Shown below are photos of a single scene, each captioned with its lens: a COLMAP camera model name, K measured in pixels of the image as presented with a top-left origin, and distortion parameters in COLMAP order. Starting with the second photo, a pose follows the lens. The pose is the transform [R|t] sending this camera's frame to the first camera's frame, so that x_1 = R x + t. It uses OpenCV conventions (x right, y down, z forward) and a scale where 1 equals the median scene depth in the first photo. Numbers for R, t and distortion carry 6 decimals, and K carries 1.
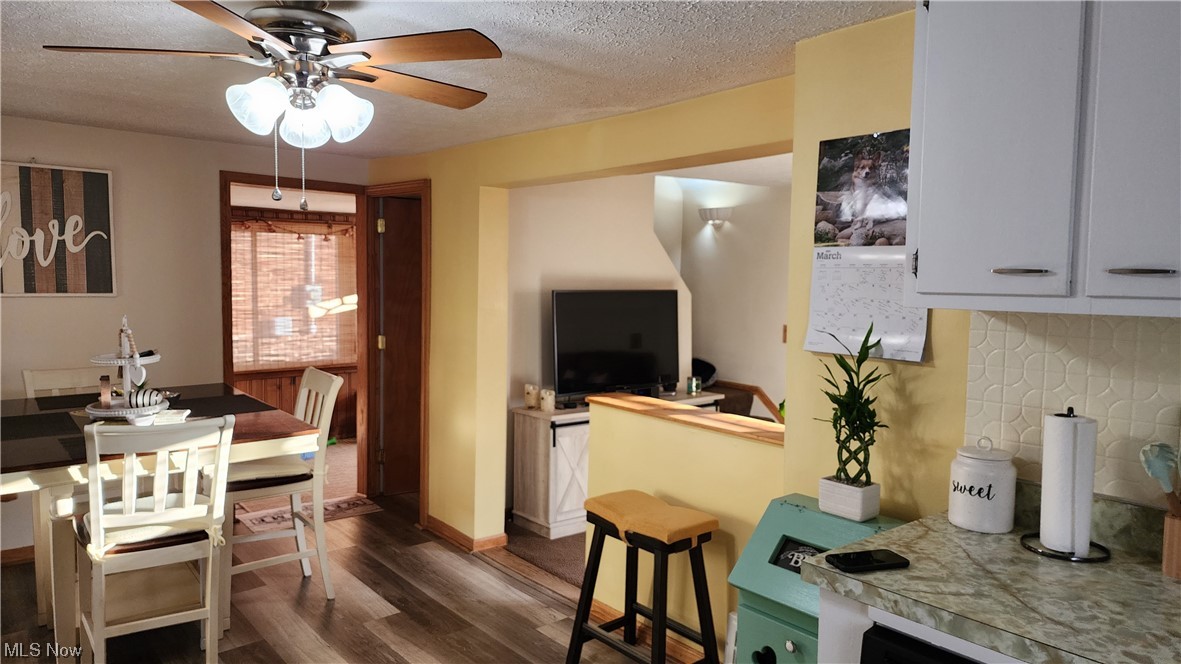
lens RADIAL K [[774.8, 0, 596.3], [0, 774.8, 322.3], [0, 0, 1]] dist [0.080383, -0.050237]
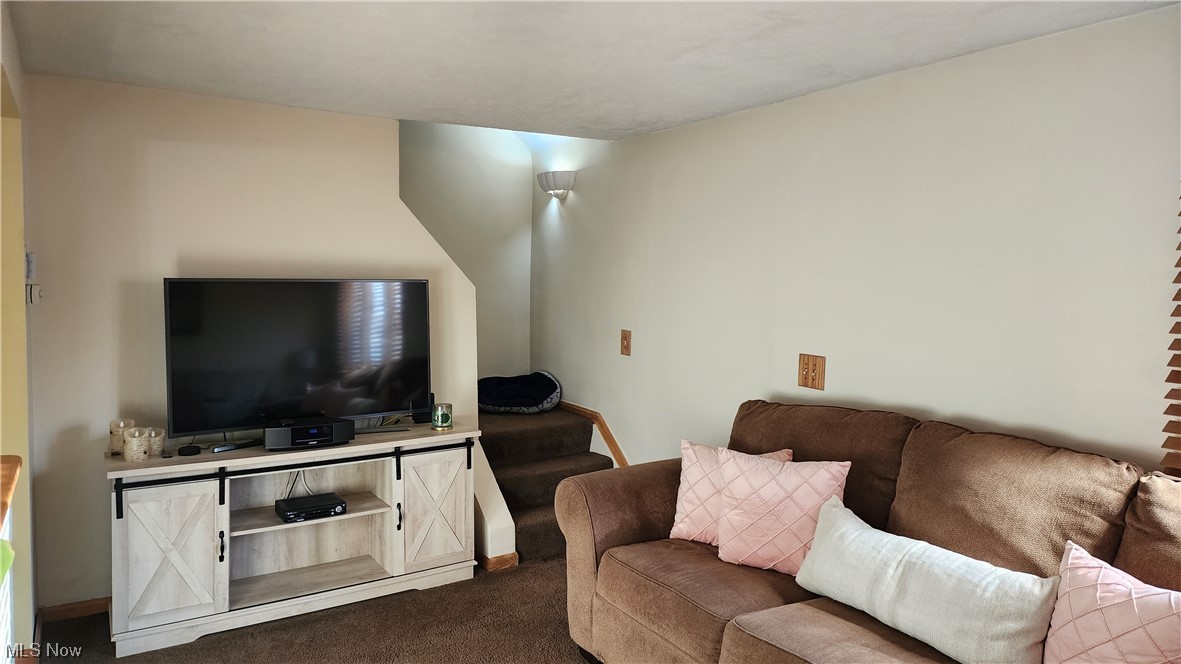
lens RADIAL K [[774.8, 0, 593.7], [0, 774.8, 332.5], [0, 0, 1]] dist [0.080383, -0.050237]
pose [[0.993938, 0.007717, -0.109672, 0.432919], [-0.006034, 0.999859, 0.015670, -0.008128], [0.109778, -0.014913, 0.993844, 0.406447]]
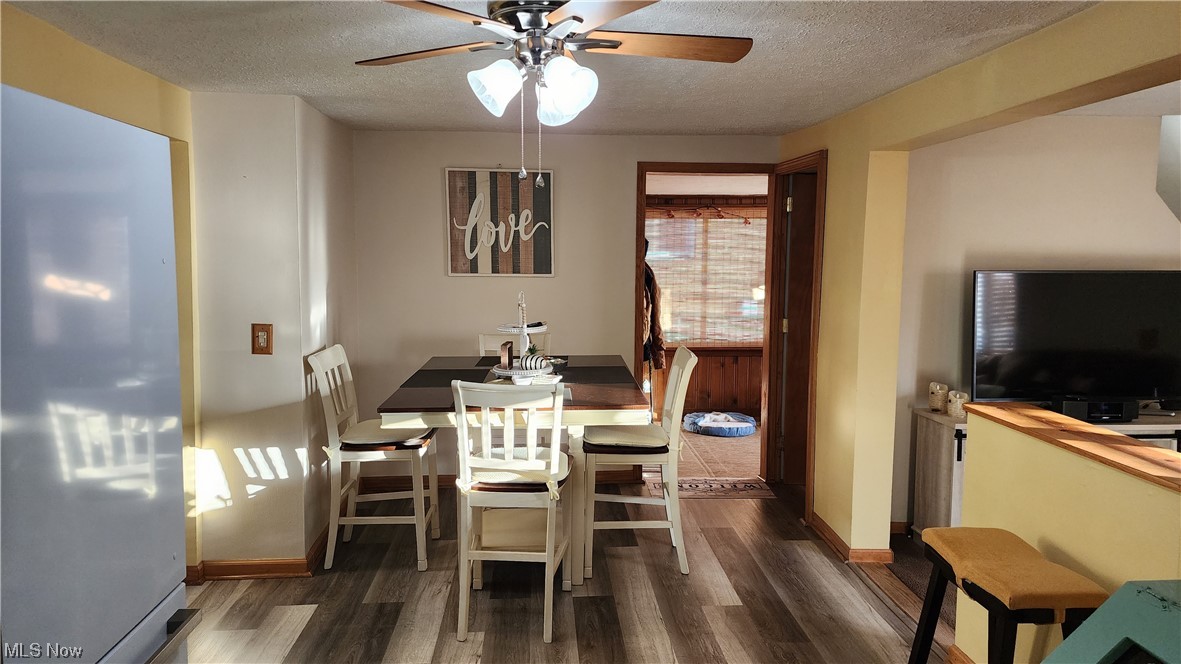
lens RADIAL K [[774.8, 0, 588.4], [0, 774.8, 325.8], [0, 0, 1]] dist [0.080383, -0.050237]
pose [[0.805043, 0.042800, -0.591670, 0.124575], [-0.029125, 0.999043, 0.032640, 0.001337], [0.592501, -0.009044, 0.805519, 0.096069]]
